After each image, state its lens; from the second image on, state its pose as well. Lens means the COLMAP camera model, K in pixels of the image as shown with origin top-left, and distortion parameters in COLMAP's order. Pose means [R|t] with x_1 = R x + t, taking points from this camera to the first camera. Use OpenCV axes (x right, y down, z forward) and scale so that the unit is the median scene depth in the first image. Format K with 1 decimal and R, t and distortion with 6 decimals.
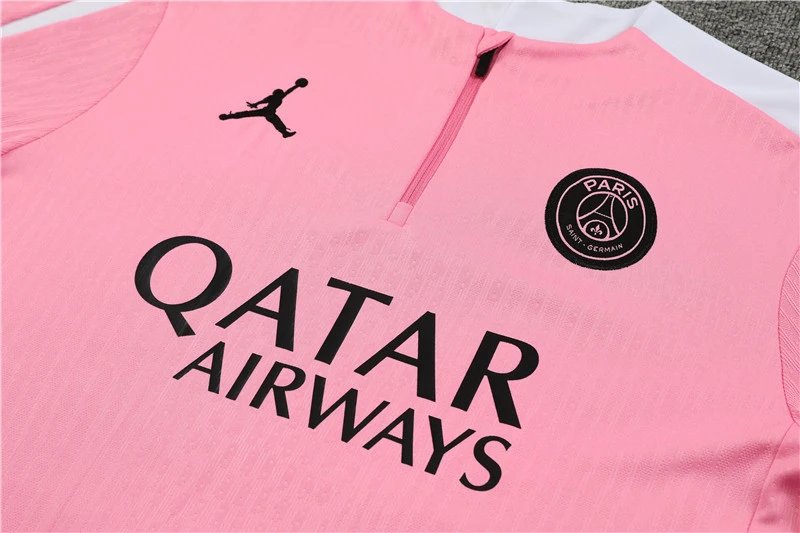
lens RADIAL K [[1659.1, 0, 401.5], [0, 1659.1, 267.1], [0, 0, 1]] dist [-0.043442, 0.000000]
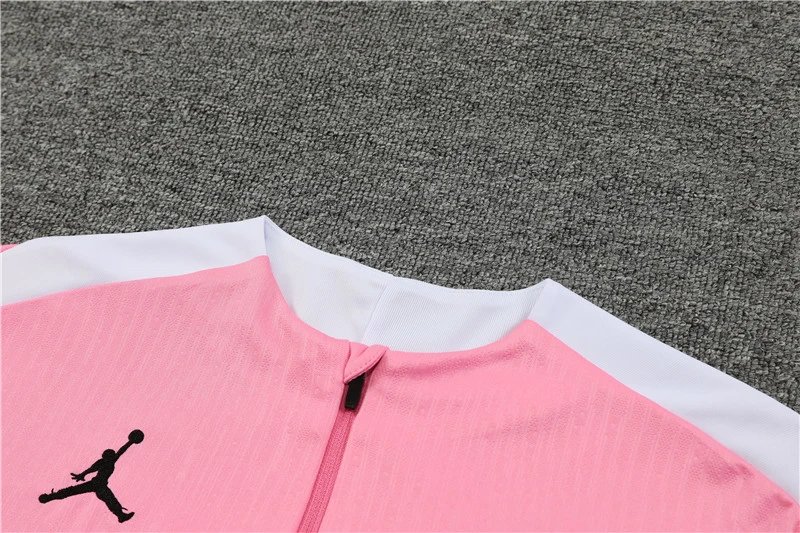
lens RADIAL K [[1659.1, 0, 398.8], [0, 1659.1, 266.0], [0, 0, 1]] dist [-0.043442, 0.000000]
pose [[0.992710, -0.109791, 0.049735, 0.037608], [0.107764, 0.993299, 0.041771, -0.216447], [-0.053988, -0.036107, 0.997889, 0.178566]]
